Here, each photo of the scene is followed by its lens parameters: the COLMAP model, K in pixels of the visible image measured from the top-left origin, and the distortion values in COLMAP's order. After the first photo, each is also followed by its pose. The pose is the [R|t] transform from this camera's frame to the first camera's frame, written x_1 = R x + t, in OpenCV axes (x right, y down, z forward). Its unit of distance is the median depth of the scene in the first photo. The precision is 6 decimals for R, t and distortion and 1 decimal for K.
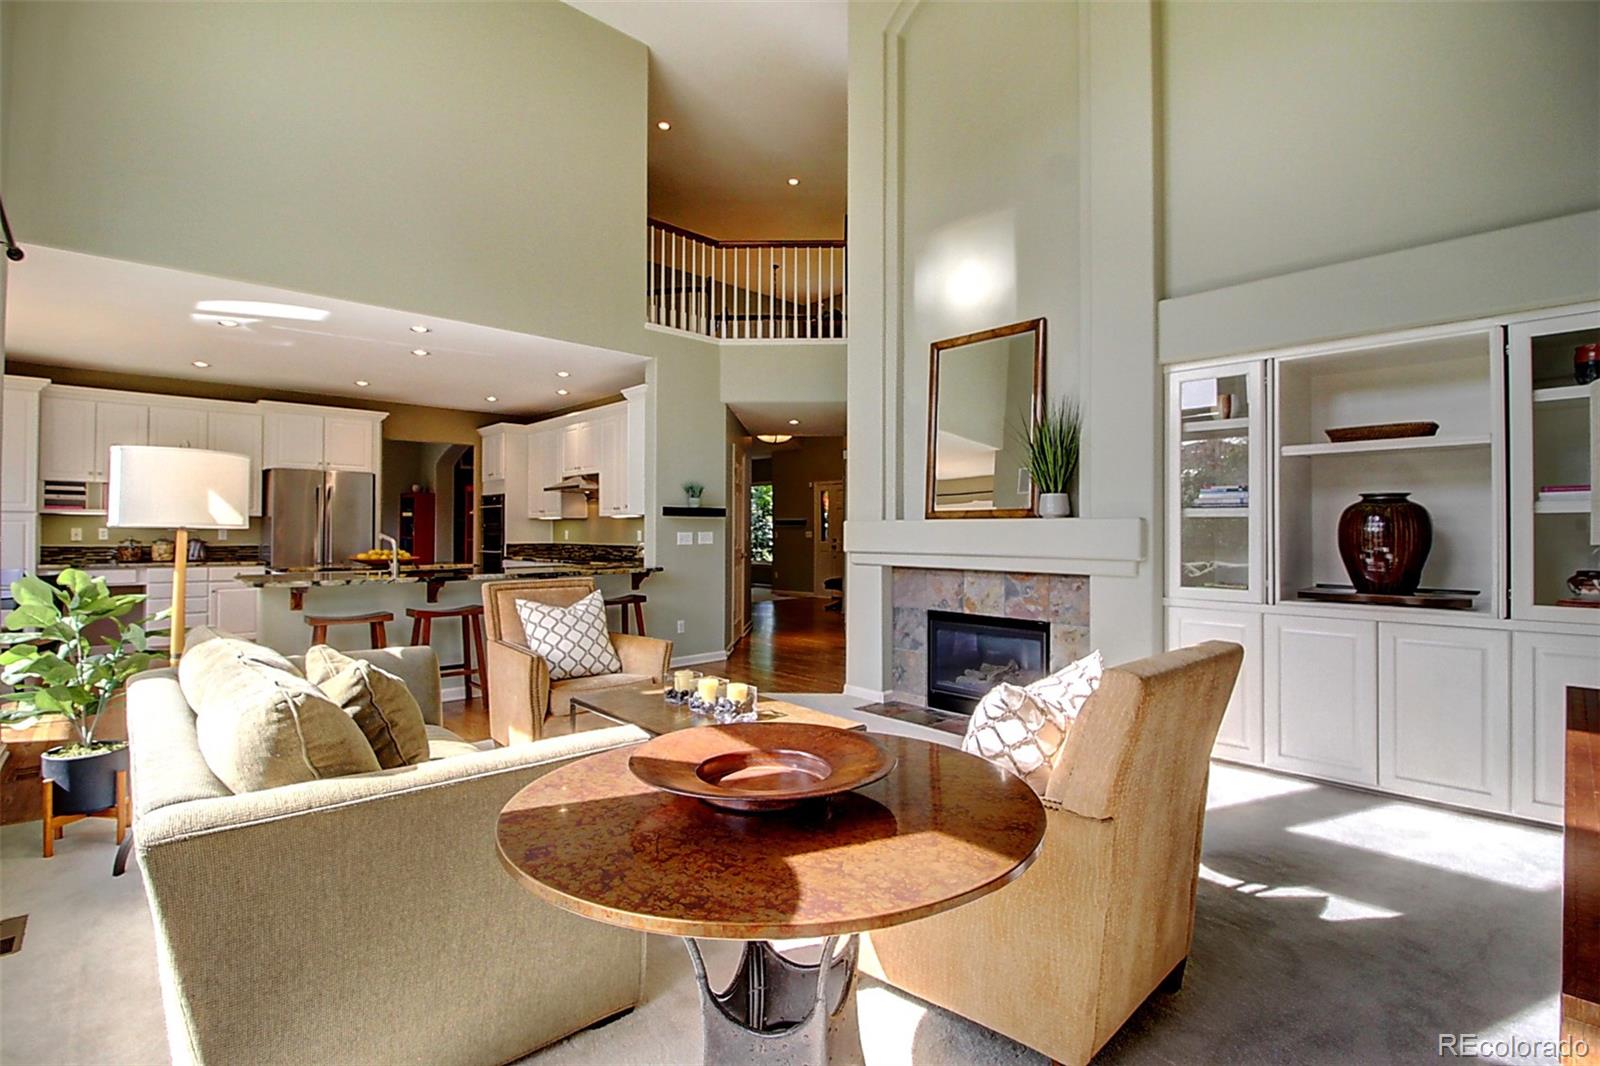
lens RADIAL K [[749.2, 0, 804.3], [0, 749.2, 526.6], [0, 0, 1]] dist [-0.004542, -0.001490]
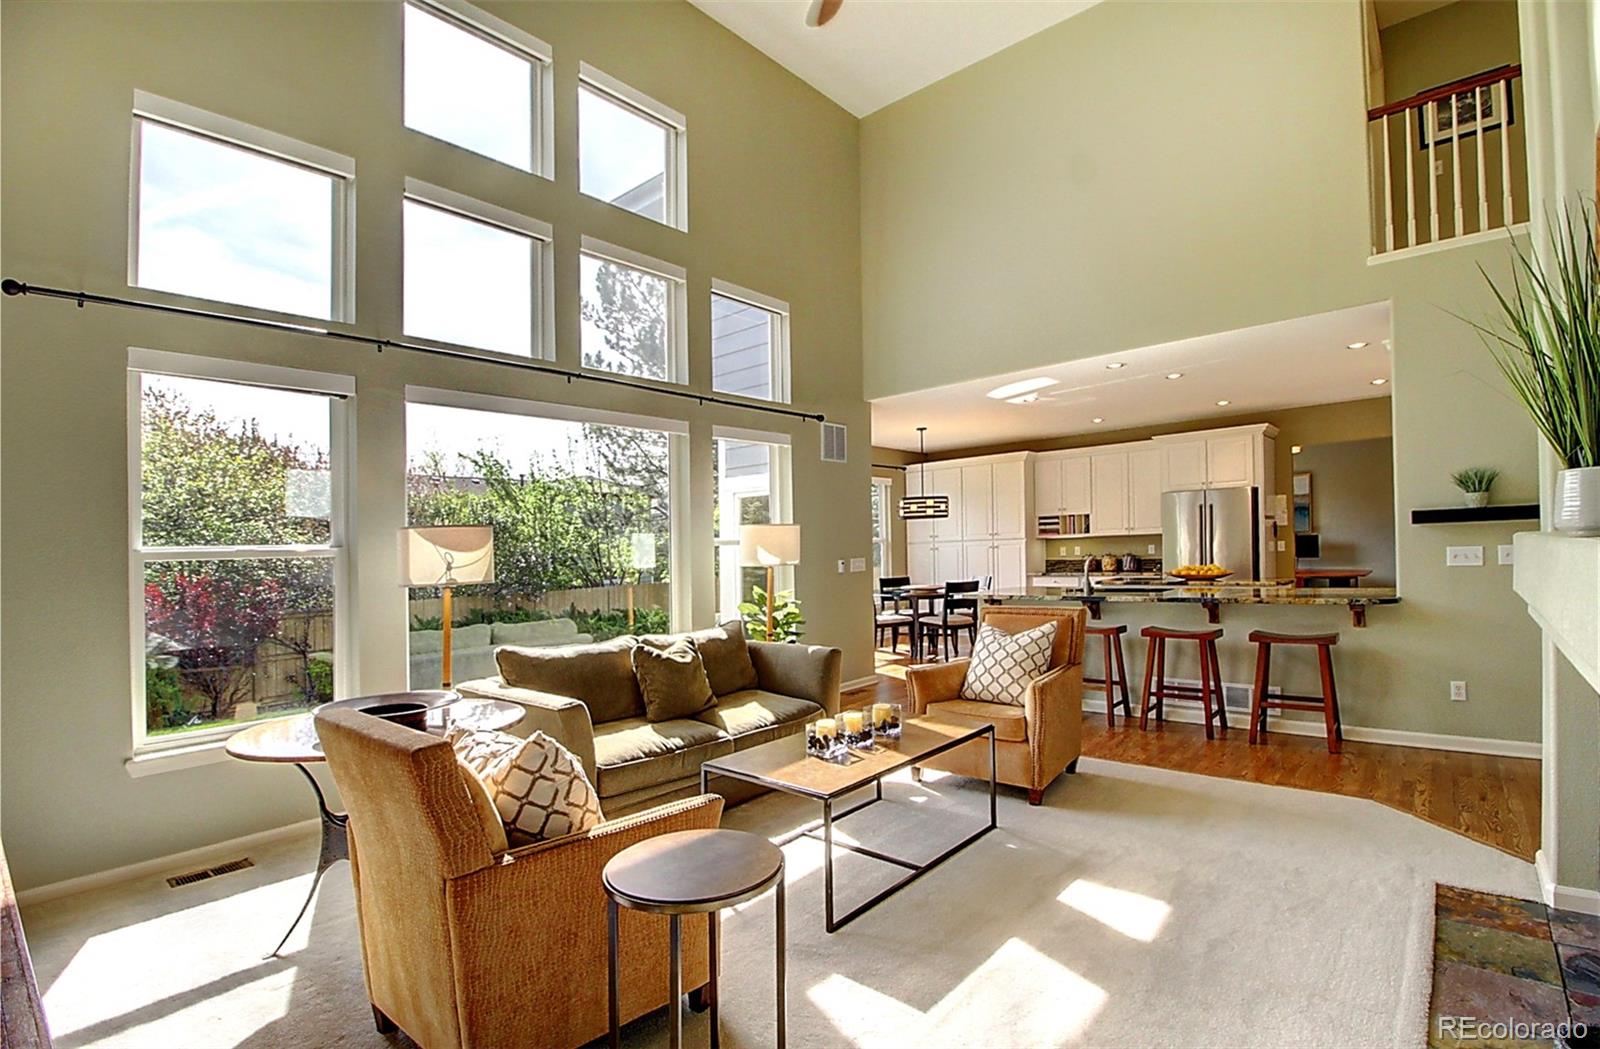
lens RADIAL K [[738.9, 0, 832.3], [0, 738.9, 527.5], [0, 0, 1]] dist [-0.002995, -0.000443]
pose [[0.117952, -0.033391, -0.992458, 0.407056], [0.041337, 0.998733, -0.028689, -0.013492], [0.992159, -0.037641, 0.119182, 0.378814]]
